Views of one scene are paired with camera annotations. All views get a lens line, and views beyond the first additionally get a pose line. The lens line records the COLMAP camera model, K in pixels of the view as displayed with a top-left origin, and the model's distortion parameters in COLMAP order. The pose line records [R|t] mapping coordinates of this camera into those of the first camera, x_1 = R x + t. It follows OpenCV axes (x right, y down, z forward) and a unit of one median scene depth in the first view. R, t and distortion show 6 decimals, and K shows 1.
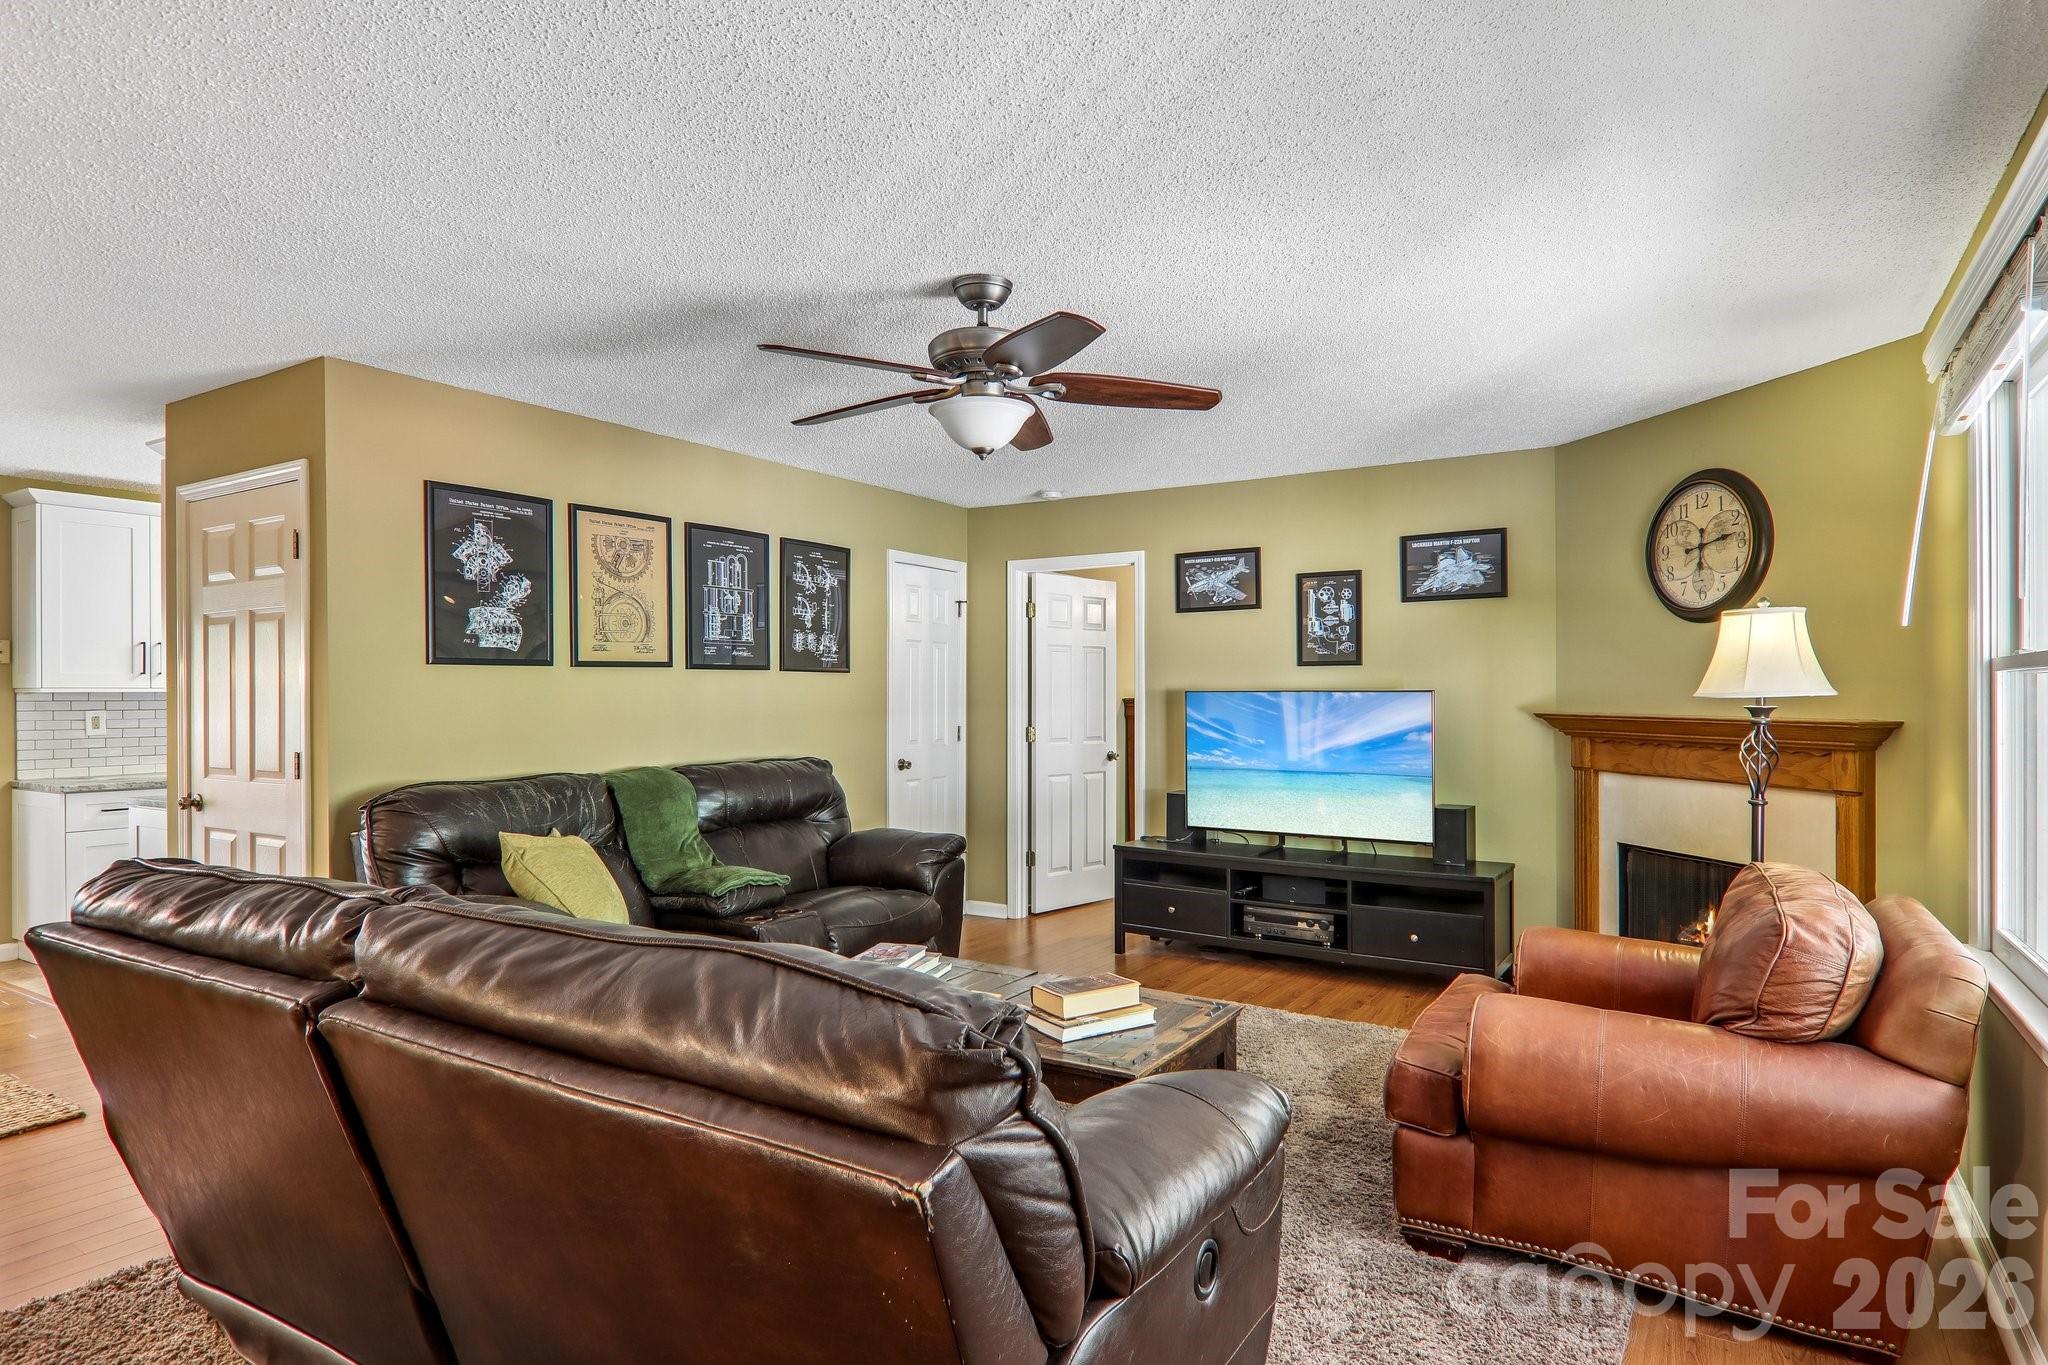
lens RADIAL K [[1147.0, 0, 1025.6], [0, 1147.0, 684.6], [0, 0, 1]] dist [0.008413, -0.011215]
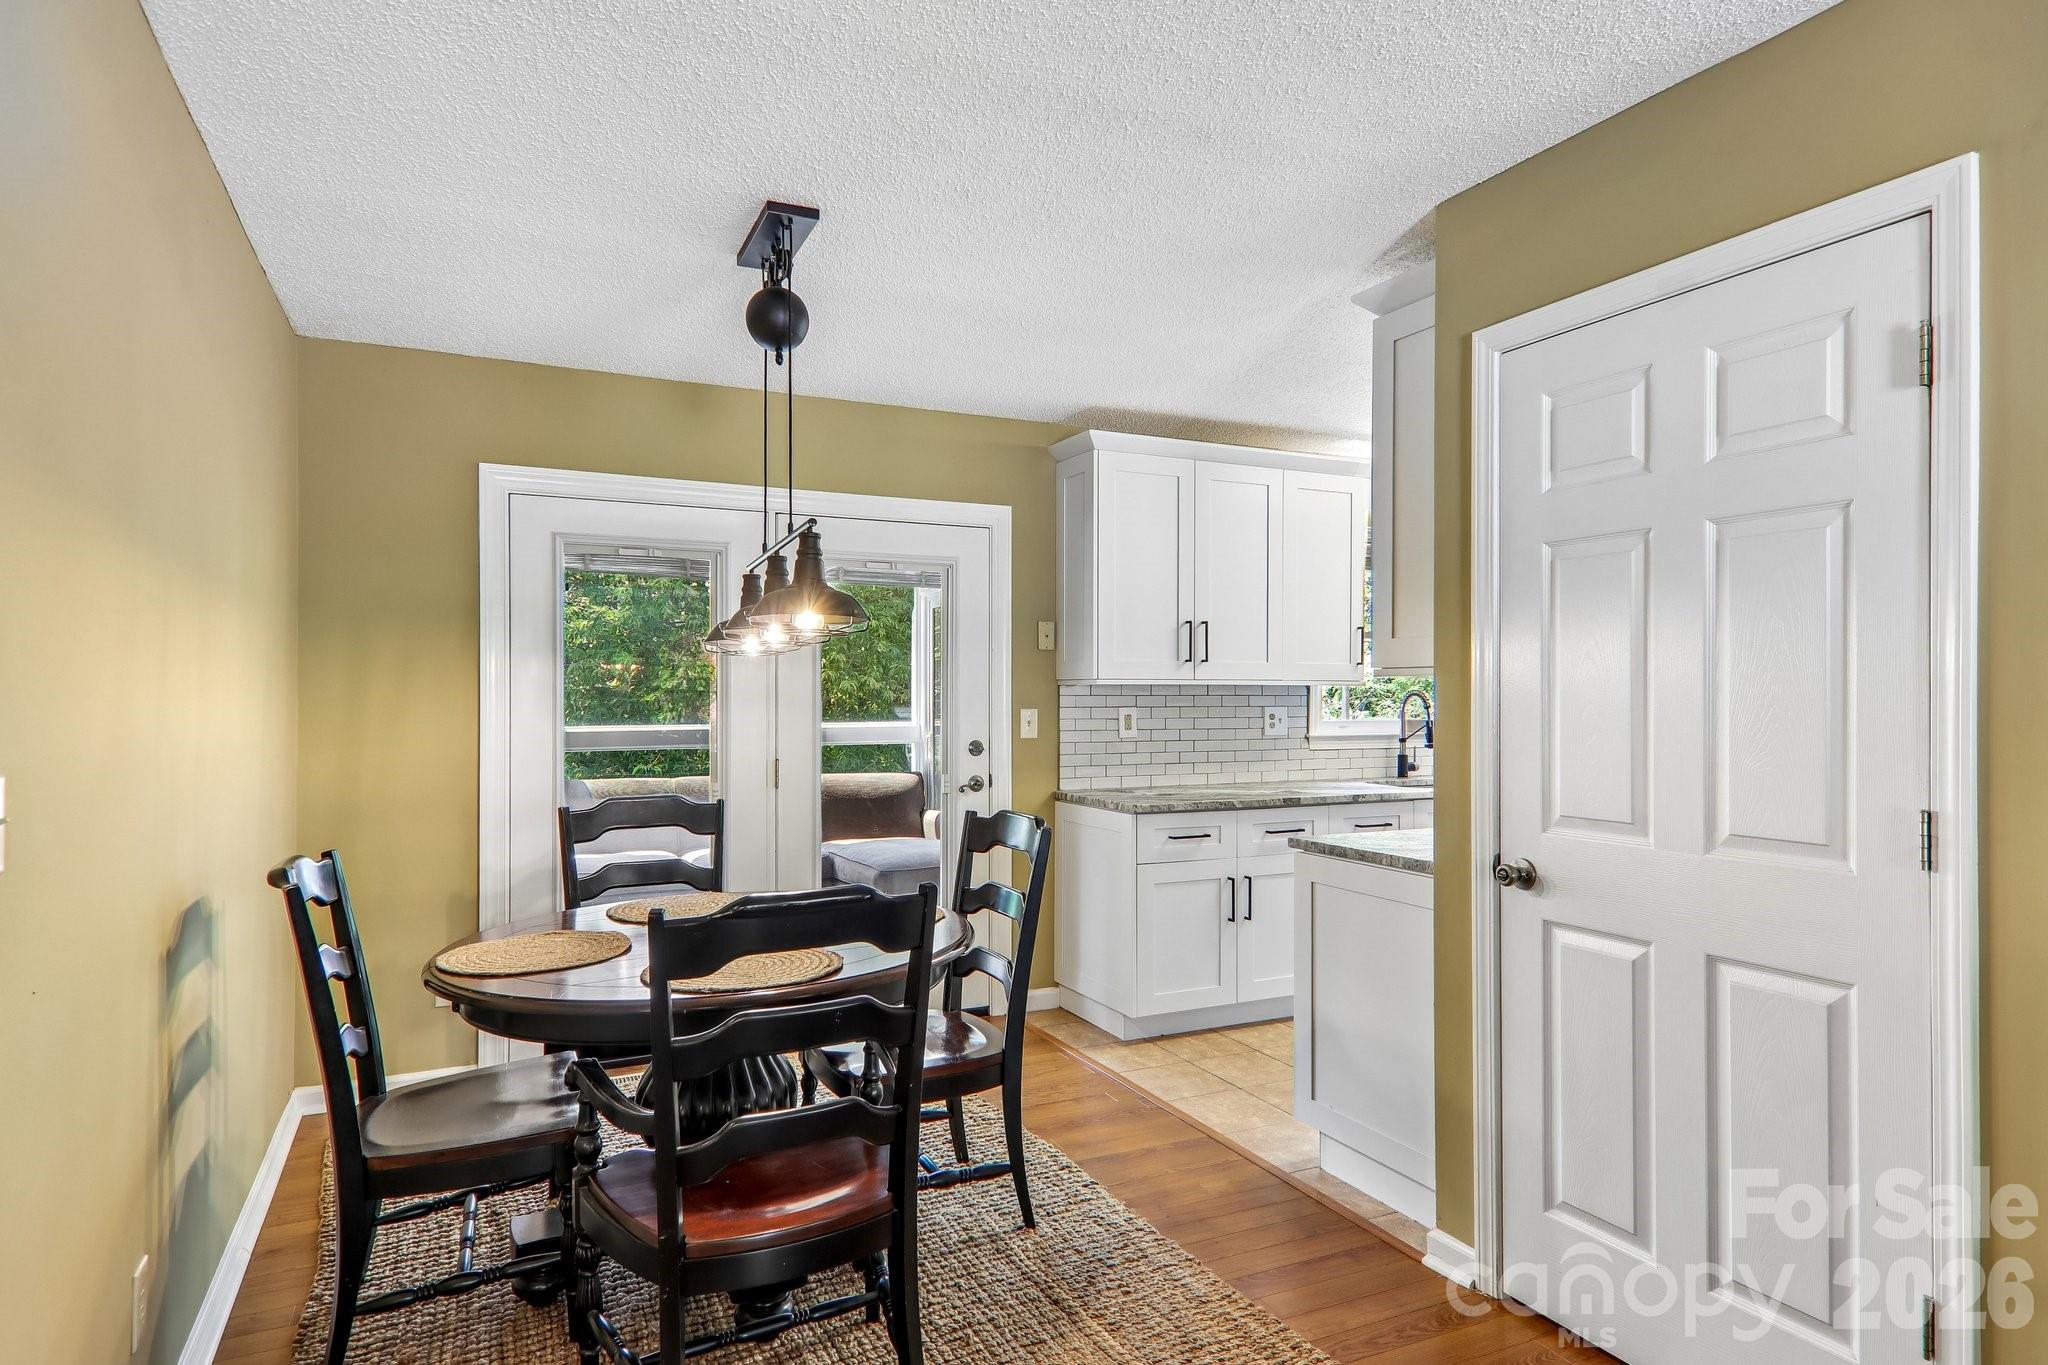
lens RADIAL K [[1147.0, 0, 1022.6], [0, 1147.0, 690.8], [0, 0, 1]] dist [0.008413, -0.011215]
pose [[0.845479, 0.001797, -0.534005, -0.474365], [0.001679, 0.999980, 0.006024, 0.006315], [0.534005, -0.005989, 0.845460, 0.293832]]
